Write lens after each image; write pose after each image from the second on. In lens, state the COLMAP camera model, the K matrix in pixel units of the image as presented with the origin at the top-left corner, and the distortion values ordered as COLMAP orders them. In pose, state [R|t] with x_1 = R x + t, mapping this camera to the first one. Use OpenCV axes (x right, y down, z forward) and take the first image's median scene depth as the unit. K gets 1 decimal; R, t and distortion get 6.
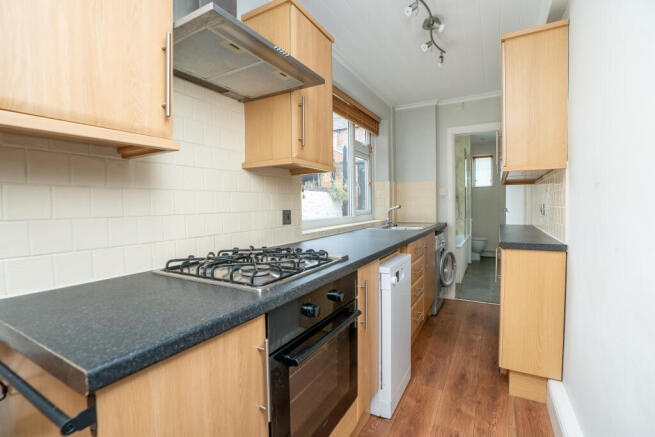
lens RADIAL K [[307.2, 0, 328.5], [0, 307.2, 218.6], [0, 0, 1]] dist [-0.017272, 0.003643]
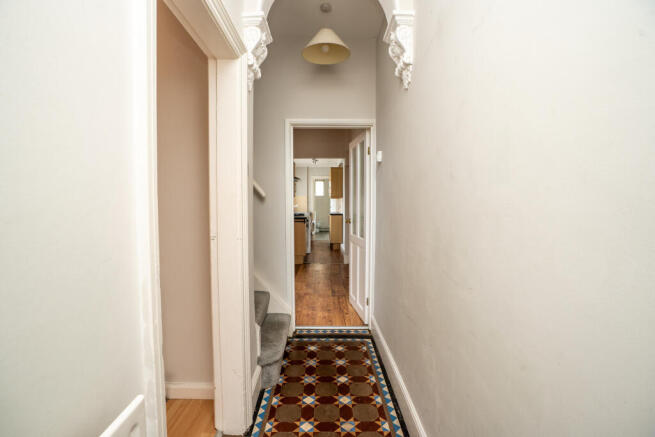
lens RADIAL K [[307.2, 0, 326.7], [0, 307.2, 217.2], [0, 0, 1]] dist [-0.017272, 0.003643]
pose [[0.865379, -0.011275, 0.500991, -0.866379], [0.014126, 0.999898, -0.001897, 0.070084], [-0.500919, 0.008718, 0.865450, -1.422434]]
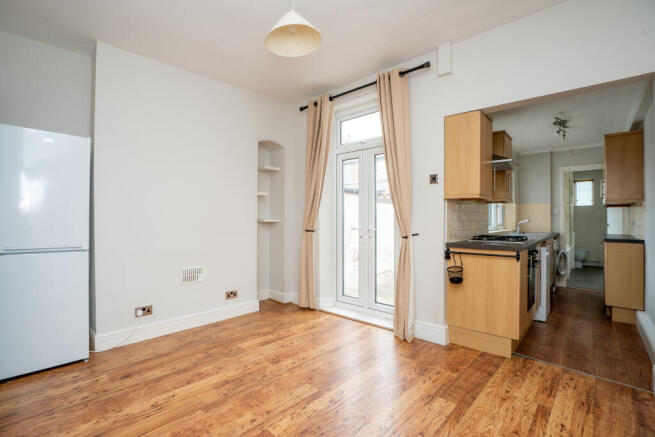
lens RADIAL K [[307.2, 0, 325.5], [0, 307.2, 217.9], [0, 0, 1]] dist [-0.017272, 0.003643]
pose [[0.975695, 0.015864, -0.218558, -0.387048], [-0.026809, 0.998525, -0.047204, 0.043053], [0.217487, 0.051916, 0.974682, -0.653084]]
